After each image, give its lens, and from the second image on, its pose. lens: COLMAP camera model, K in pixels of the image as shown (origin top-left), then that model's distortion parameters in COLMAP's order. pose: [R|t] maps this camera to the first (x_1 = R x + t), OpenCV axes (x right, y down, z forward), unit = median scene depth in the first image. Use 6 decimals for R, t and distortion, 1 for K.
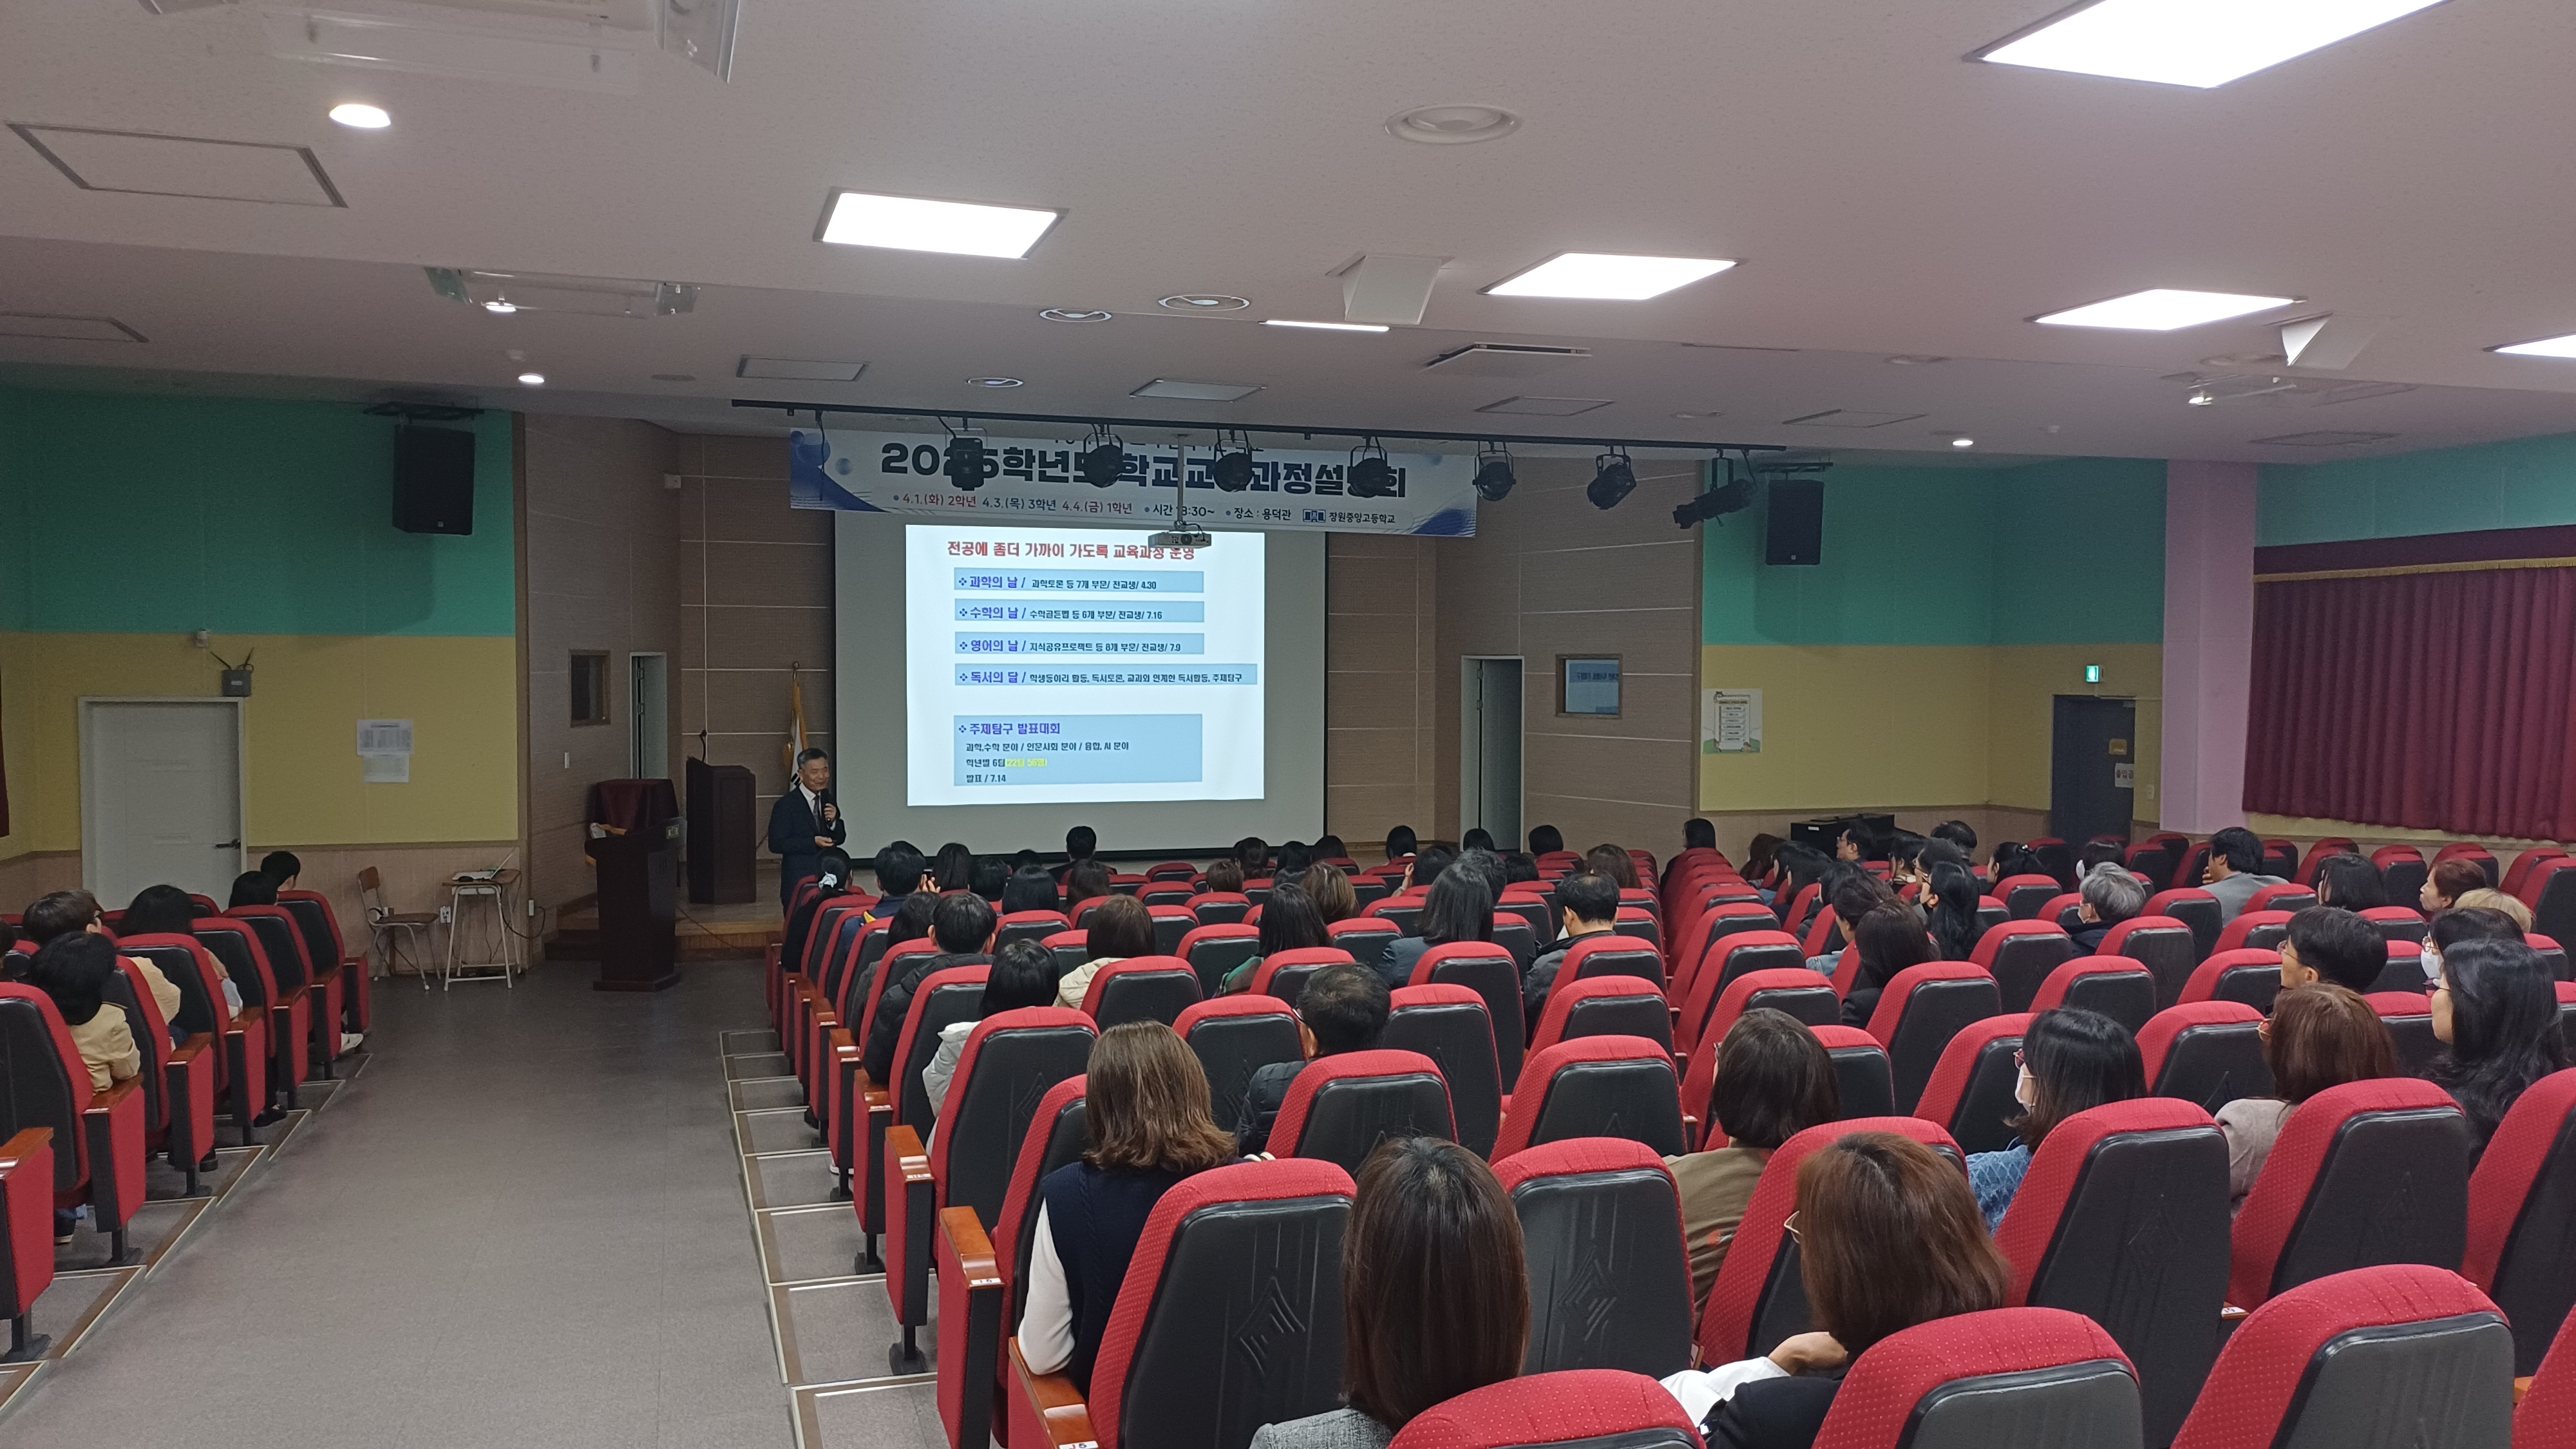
lens RADIAL K [[1883.6, 0, 1288.0], [0, 1883.6, 724.5], [0, 0, 1]] dist [0.100129, 0.001927]
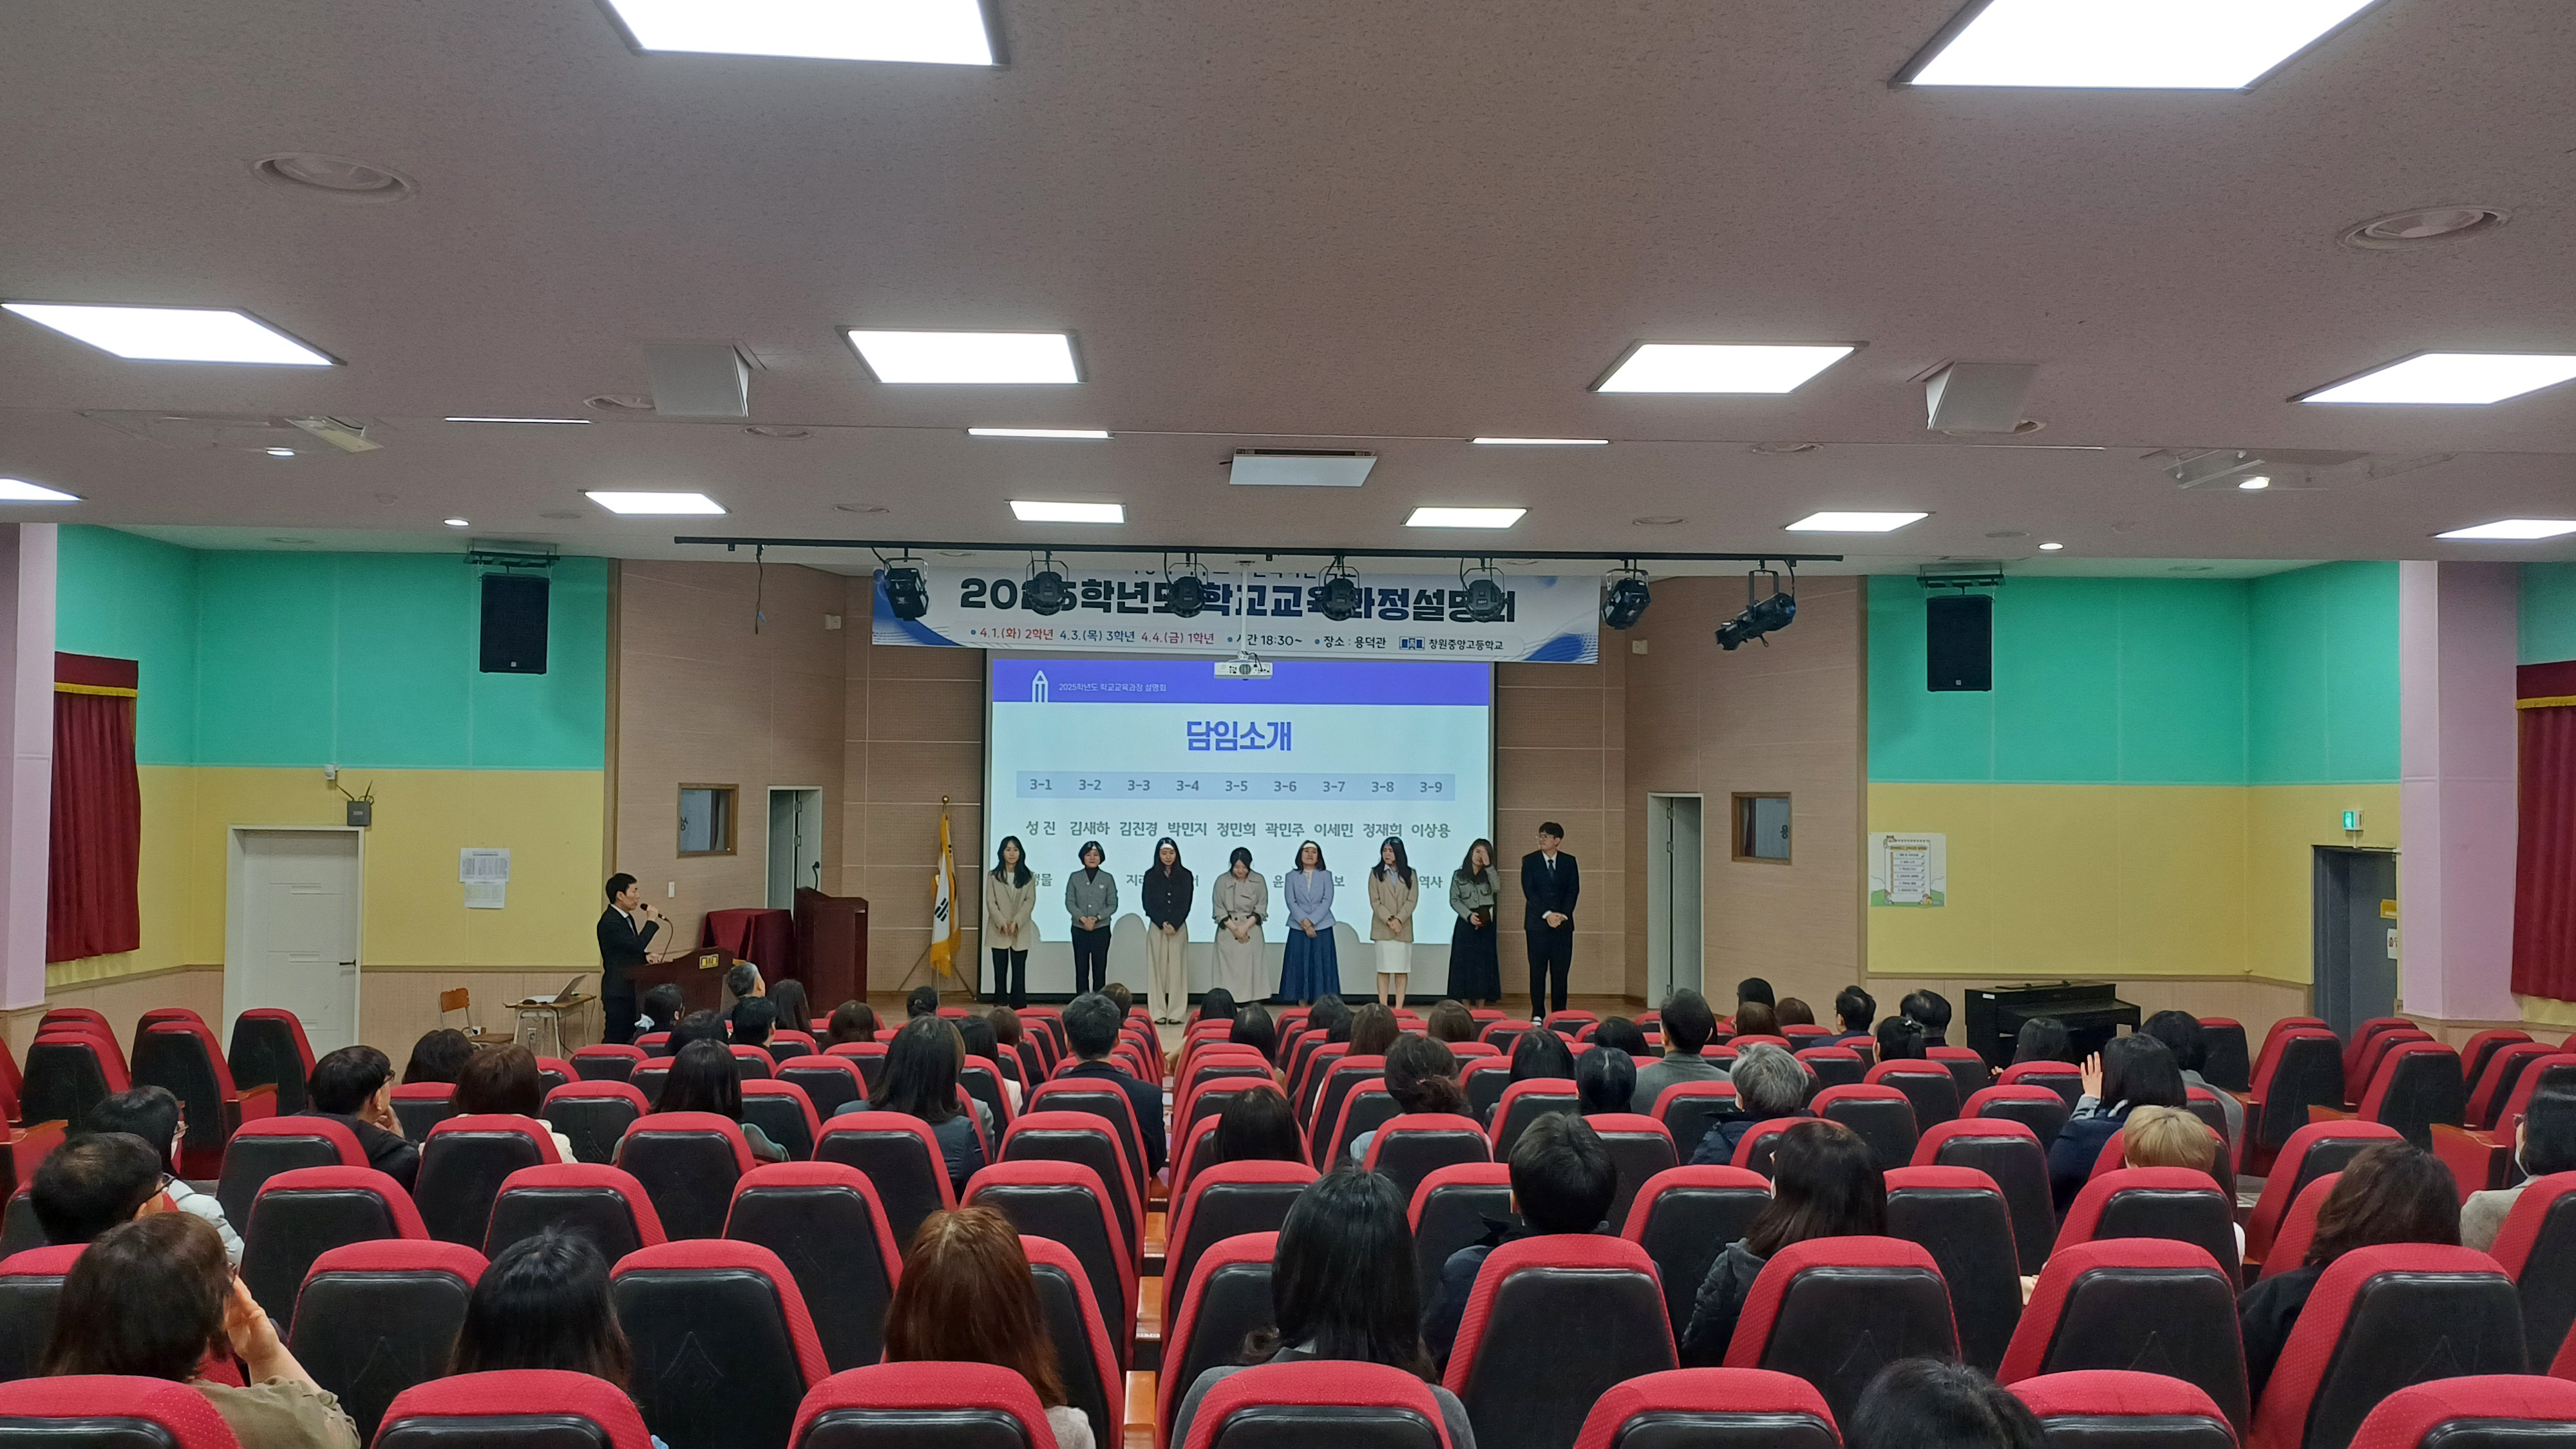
lens RADIAL K [[1920.1, 0, 1288.0], [0, 1920.1, 724.5], [0, 0, 1]] dist [0.120029, 0.002681]
pose [[0.964104, -0.004706, -0.265482, 0.211462], [-0.014964, 0.997291, -0.072019, 0.000423], [0.265101, 0.073407, 0.961422, 0.060297]]
